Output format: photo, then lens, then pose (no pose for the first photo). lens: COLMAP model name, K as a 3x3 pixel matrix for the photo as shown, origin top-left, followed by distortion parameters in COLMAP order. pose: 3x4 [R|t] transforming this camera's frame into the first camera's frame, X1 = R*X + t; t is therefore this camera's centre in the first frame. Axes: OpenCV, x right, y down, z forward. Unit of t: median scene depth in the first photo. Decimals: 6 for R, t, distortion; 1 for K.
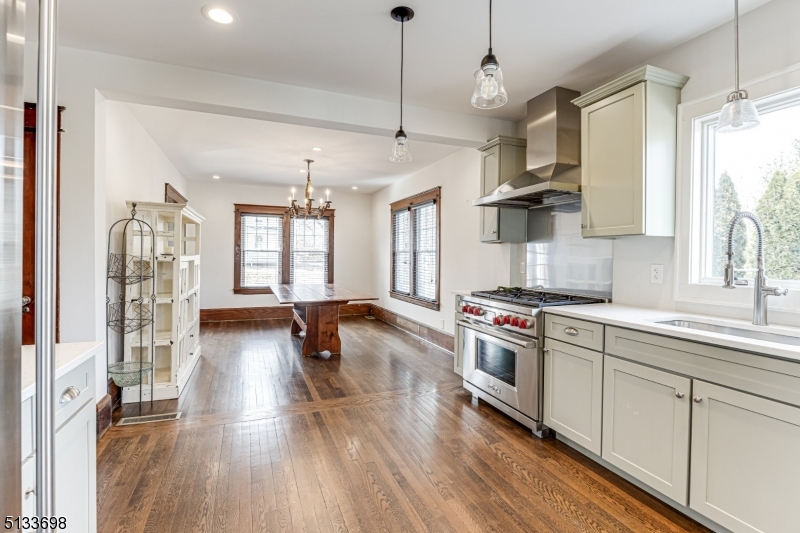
lens RADIAL K [[377.5, 0, 392.2], [0, 377.5, 257.1], [0, 0, 1]] dist [-0.007378, -0.000172]
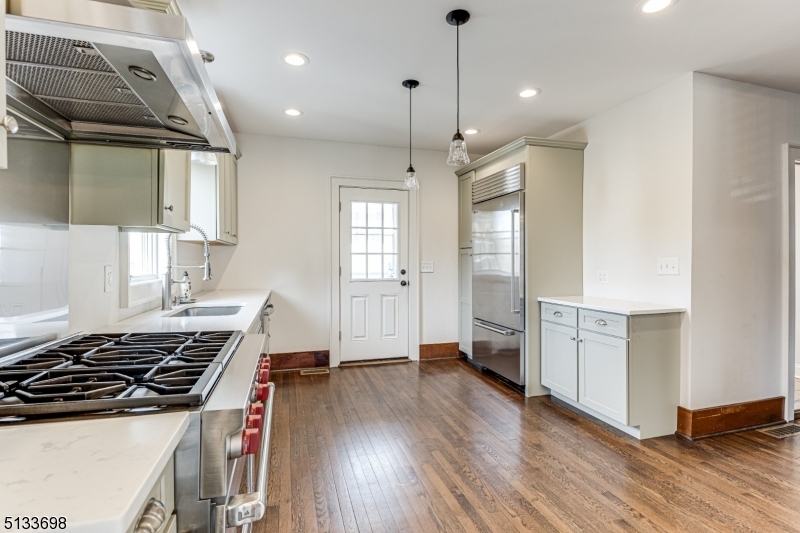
lens RADIAL K [[377.5, 0, 401.0], [0, 377.5, 262.2], [0, 0, 1]] dist [-0.007378, -0.000172]
pose [[-0.996454, -0.004570, 0.084011, 0.035438], [-0.003959, 0.999964, 0.007441, 0.001755], [-0.084042, 0.007082, -0.996437, 0.861171]]
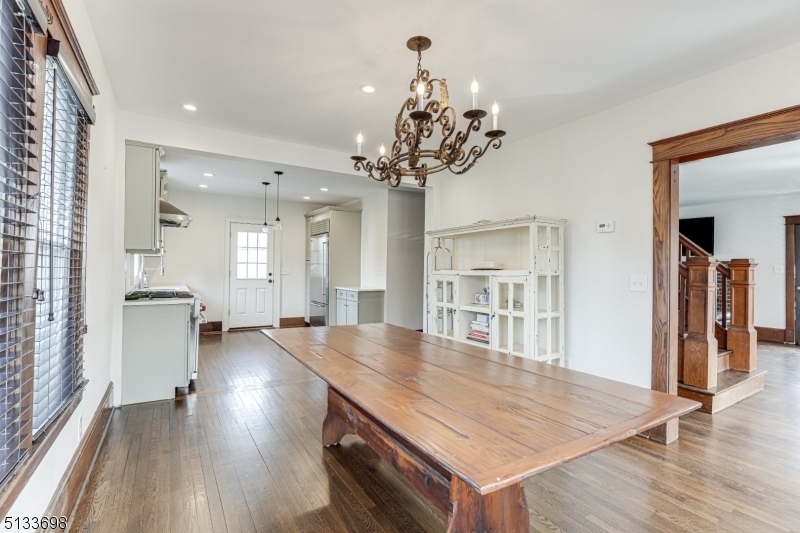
lens RADIAL K [[377.5, 0, 392.5], [0, 377.5, 265.5], [0, 0, 1]] dist [-0.007378, -0.000172]
pose [[-0.987706, -0.015501, -0.155553, -0.151831], [-0.014923, 0.999877, -0.004885, -0.003573], [0.155610, -0.002504, -0.987815, 1.563451]]
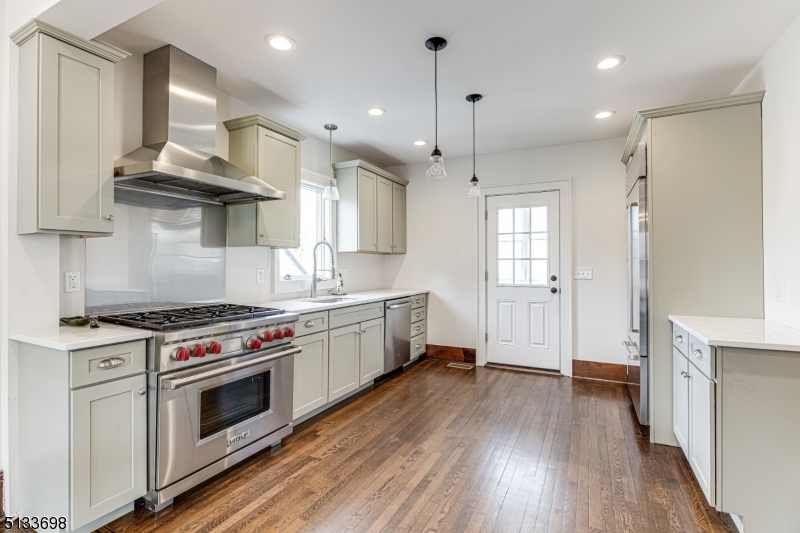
lens RADIAL K [[377.5, 0, 400.8], [0, 377.5, 262.1], [0, 0, 1]] dist [-0.007378, -0.000172]
pose [[-0.672792, 0.001246, 0.739831, -0.306552], [-0.002314, 0.999990, -0.003789, -0.000338], [-0.739828, -0.004261, -0.672782, 0.775525]]
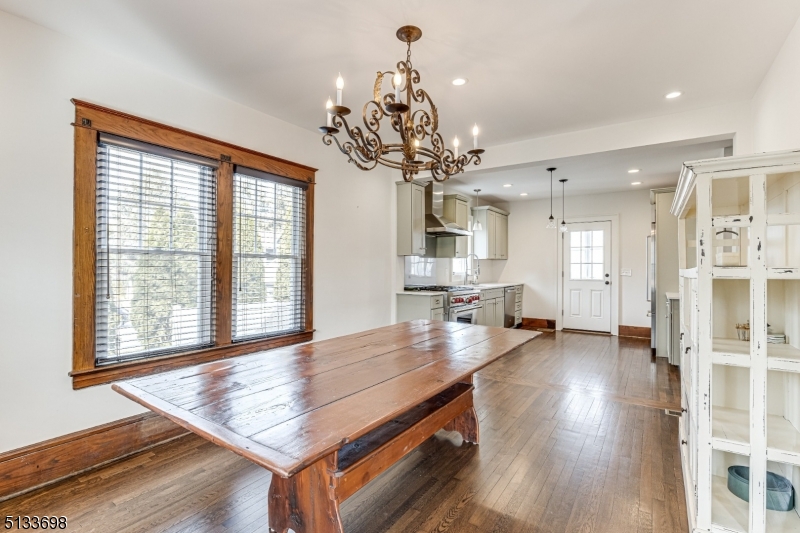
lens RADIAL K [[377.5, 0, 406.3], [0, 377.5, 266.1], [0, 0, 1]] dist [-0.007378, -0.000172]
pose [[-0.584044, -0.006208, 0.811698, -0.613099], [-0.004928, 0.999979, 0.004102, -0.003907], [-0.811707, -0.001604, -0.584063, 1.376192]]
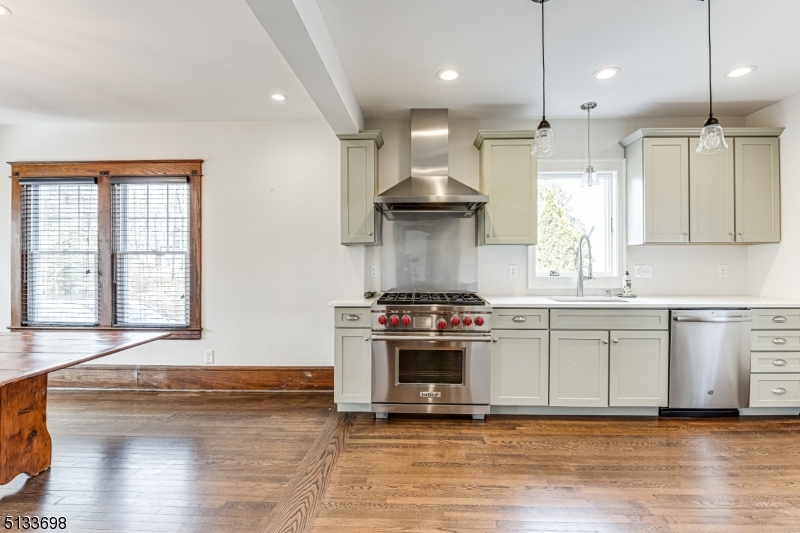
lens RADIAL K [[377.5, 0, 400.7], [0, 377.5, 260.9], [0, 0, 1]] dist [-0.007378, -0.000172]
pose [[0.389153, -0.002149, 0.921171, -0.401808], [0.004524, 0.999990, 0.000421, 0.000599], [-0.921162, 0.004003, 0.389159, 0.420857]]
